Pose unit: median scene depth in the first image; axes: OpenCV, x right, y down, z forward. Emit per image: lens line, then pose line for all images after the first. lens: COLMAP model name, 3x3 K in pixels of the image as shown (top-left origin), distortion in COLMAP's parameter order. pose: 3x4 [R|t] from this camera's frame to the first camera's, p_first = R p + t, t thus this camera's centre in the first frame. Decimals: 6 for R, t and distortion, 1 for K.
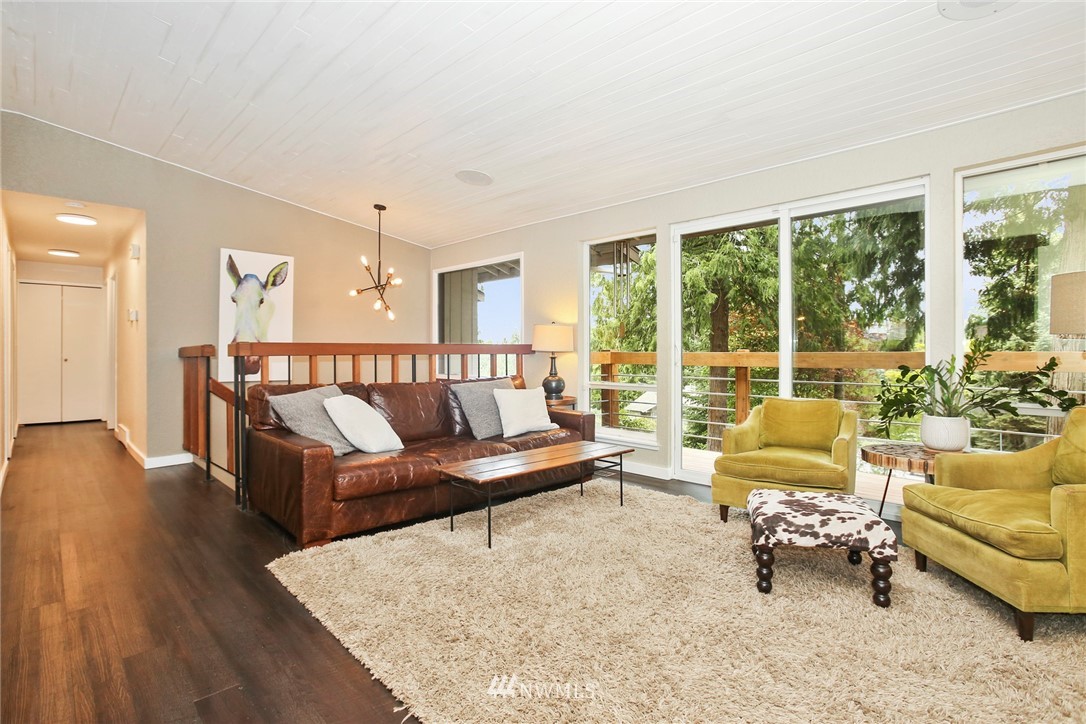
lens RADIAL K [[544.3, 0, 546.9], [0, 544.3, 349.4], [0, 0, 1]] dist [-0.056549, 0.036930]
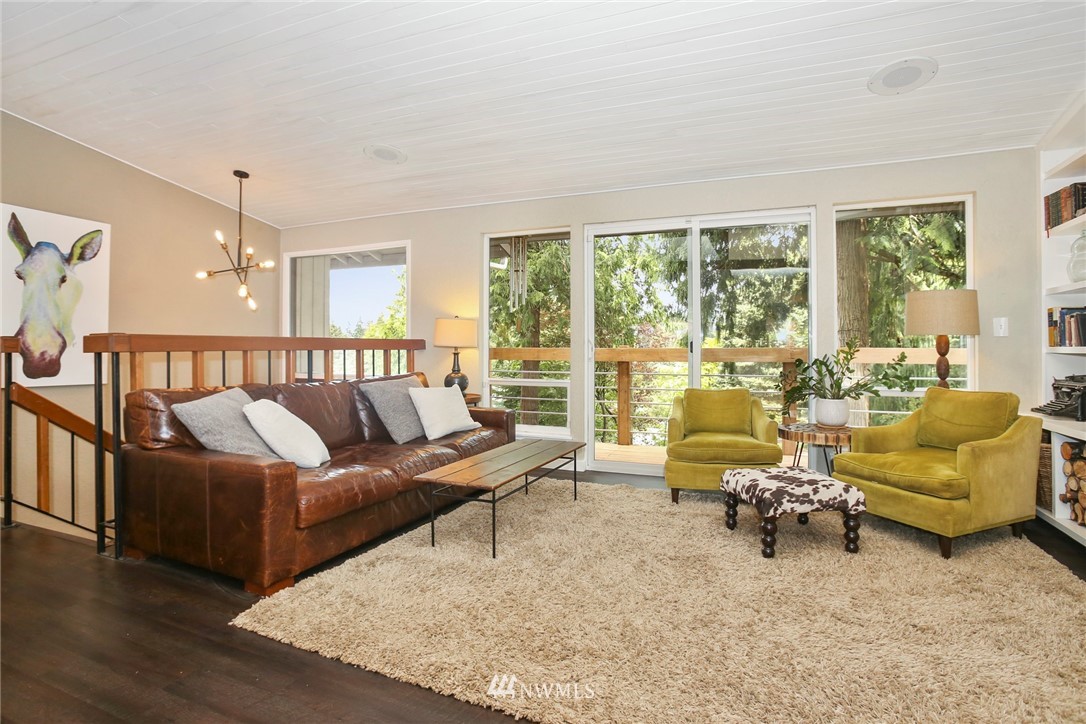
lens RADIAL K [[546.1, 0, 546.2], [0, 546.1, 342.7], [0, 0, 1]] dist [-0.077545, 0.037416]
pose [[0.918640, 0.004974, 0.395063, -0.339882], [-0.003046, 0.999980, -0.005509, 0.001651], [-0.395083, 0.003857, 0.918637, 0.097100]]
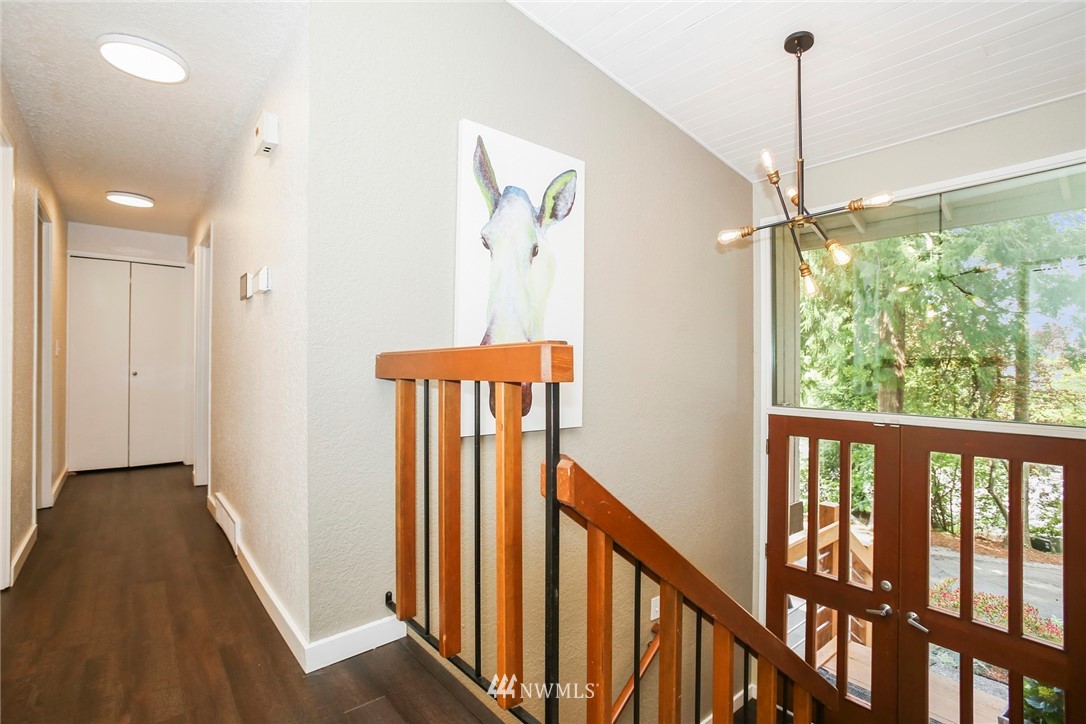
lens RADIAL K [[515.5, 0, 540.5], [0, 515.5, 356.5], [0, 0, 1]] dist [-0.058958, 0.030672]
pose [[0.997353, 0.003406, -0.072636, -0.843275], [-0.003989, 0.999961, -0.007884, 0.002324], [0.072606, 0.008153, 0.997327, 0.982879]]
